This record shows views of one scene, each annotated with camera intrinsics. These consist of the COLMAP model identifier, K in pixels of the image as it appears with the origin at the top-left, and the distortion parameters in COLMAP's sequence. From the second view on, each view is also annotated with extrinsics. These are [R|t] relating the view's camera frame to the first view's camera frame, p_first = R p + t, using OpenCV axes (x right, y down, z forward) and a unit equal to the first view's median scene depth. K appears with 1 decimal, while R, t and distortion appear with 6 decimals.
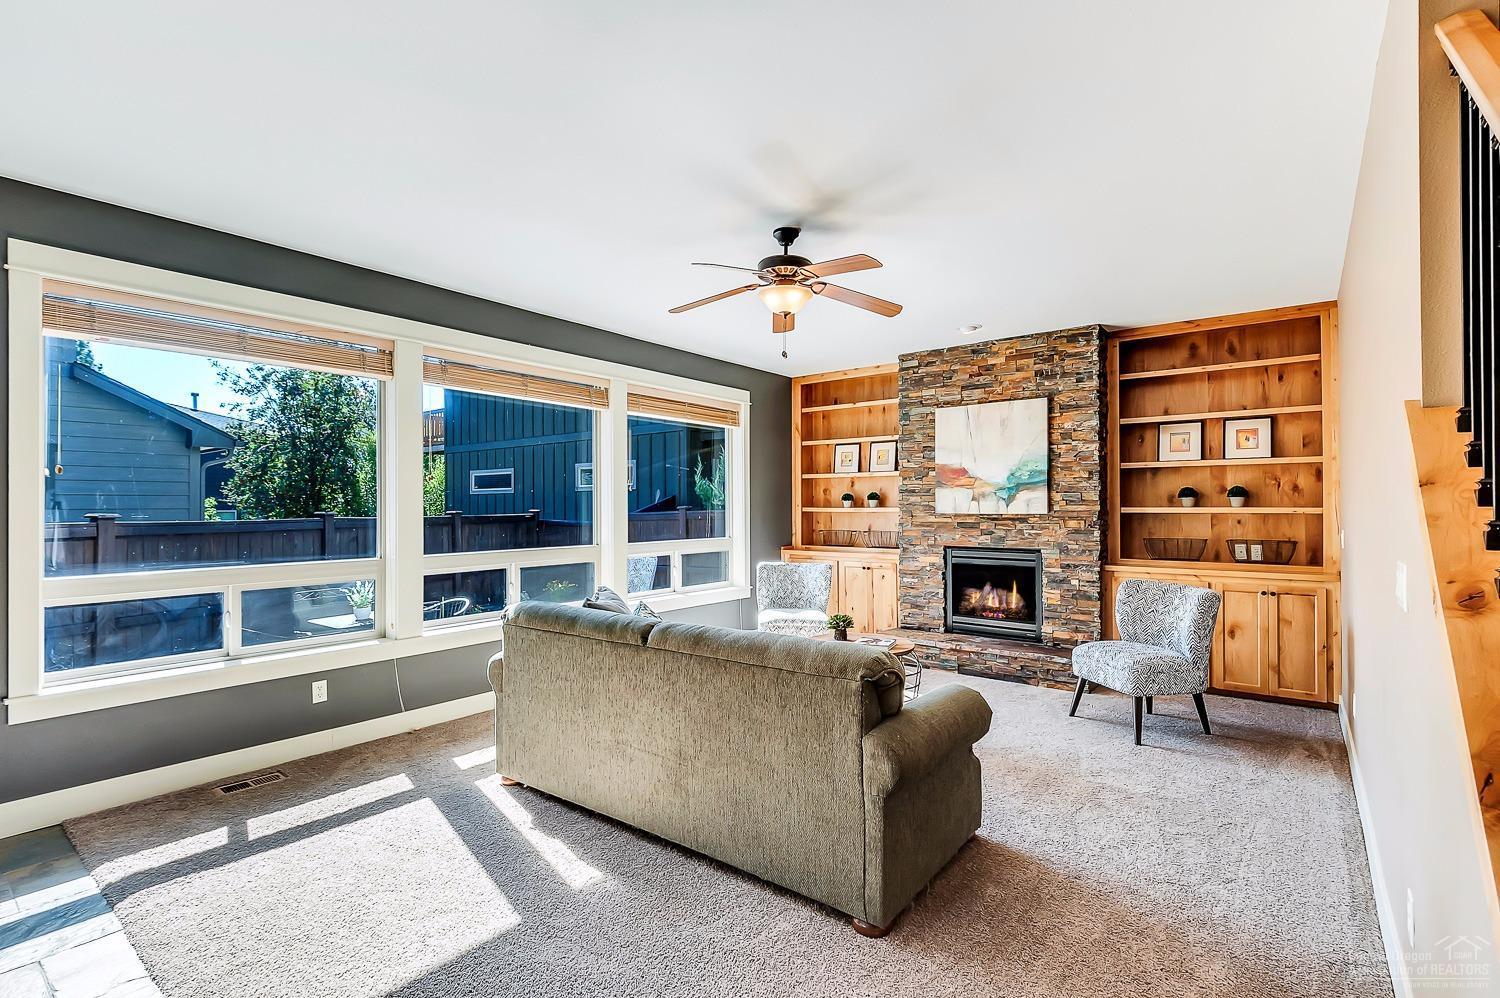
lens RADIAL K [[681.4, 0, 758.0], [0, 681.4, 499.7], [0, 0, 1]] dist [0.000456, -0.000286]
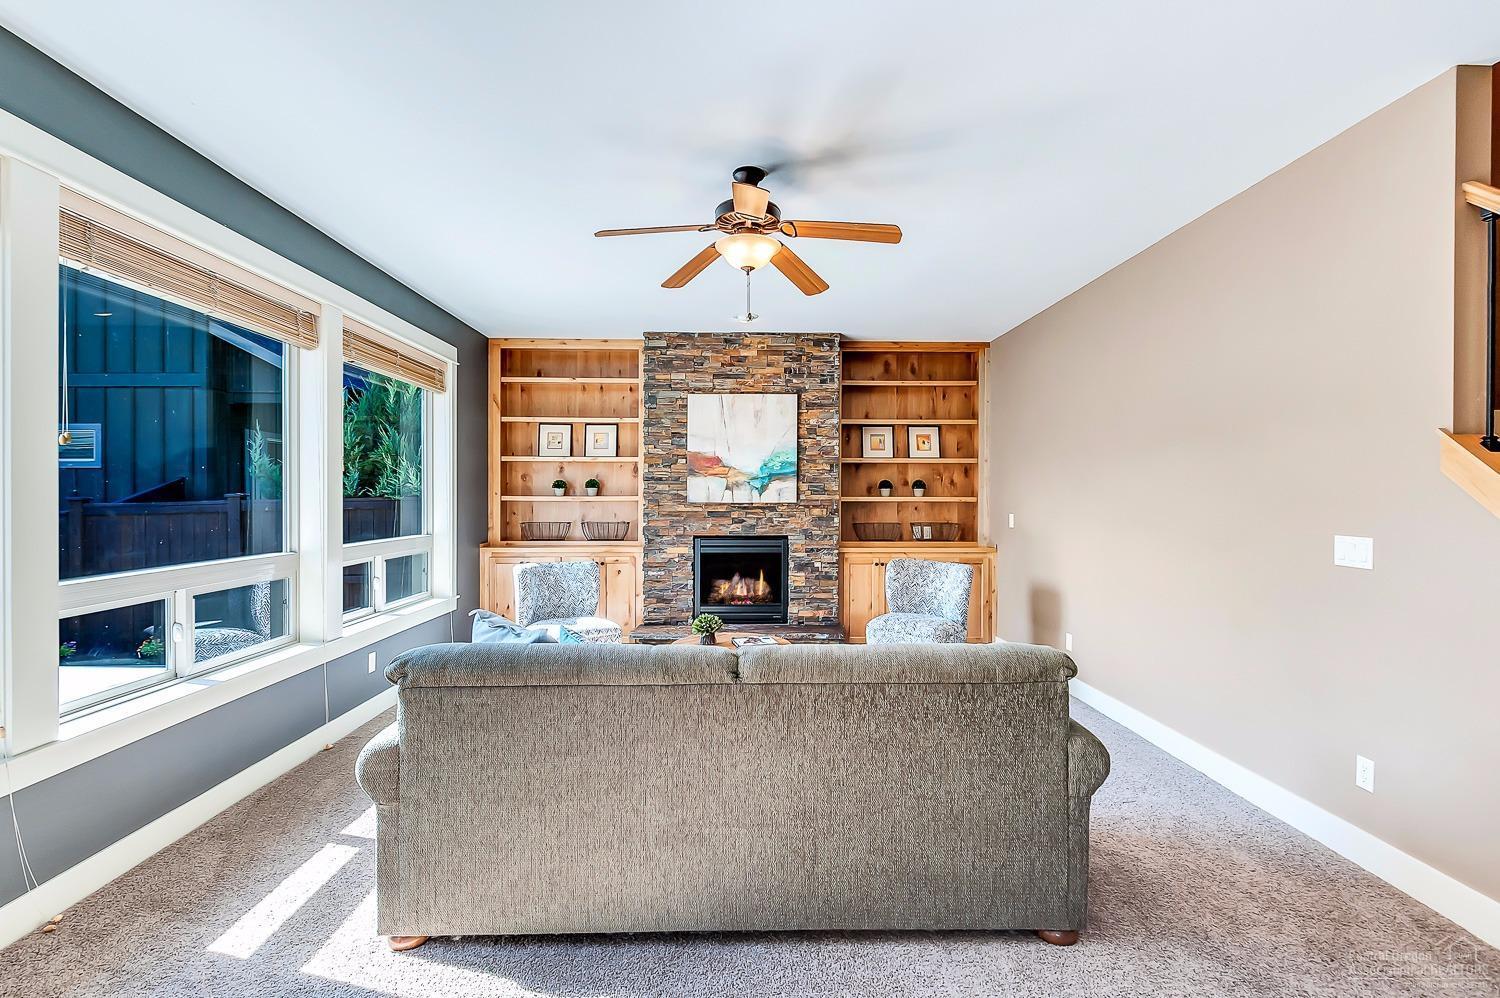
lens RADIAL K [[689.1, 0, 750.0], [0, 689.1, 499.0], [0, 0, 1]] dist [0.005996, -0.000458]
pose [[0.772436, 0.000499, 0.635092, -0.311097], [-0.010318, 0.999878, 0.011763, 0.002921], [-0.635009, -0.015639, 0.772347, 0.199491]]
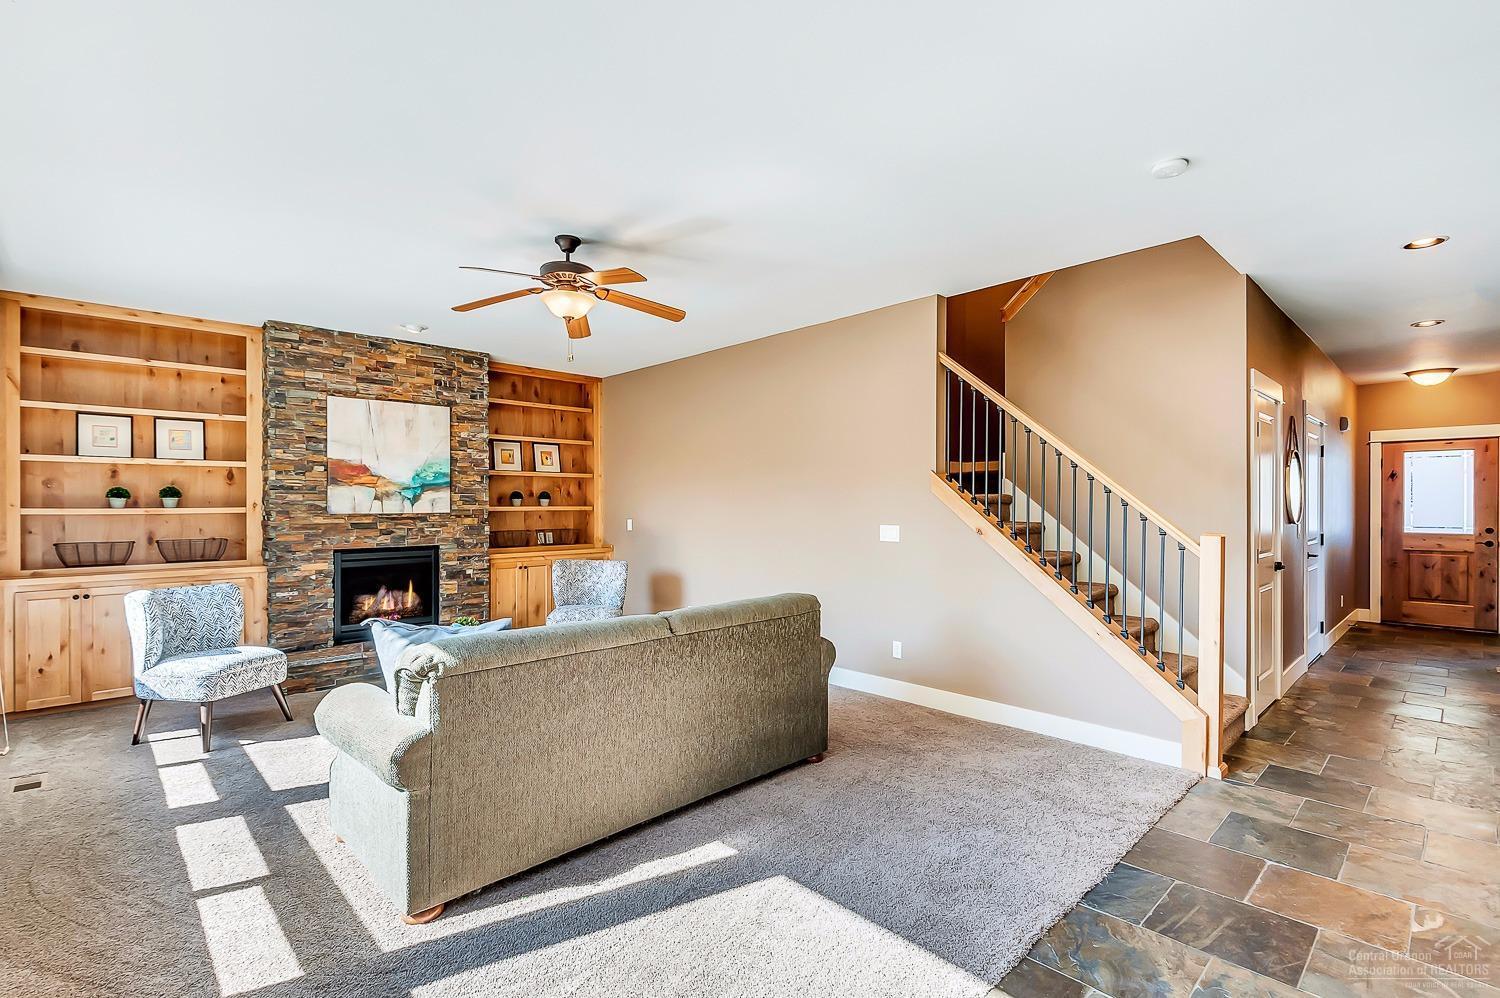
lens RADIAL K [[679.8, 0, 753.4], [0, 679.8, 508.0], [0, 0, 1]] dist [0.001125, -0.013262]
pose [[0.123243, -0.002116, 0.992374, -0.585745], [-0.006441, 0.999975, 0.002932, 0.006773], [-0.992356, -0.006753, 0.123226, 0.362618]]
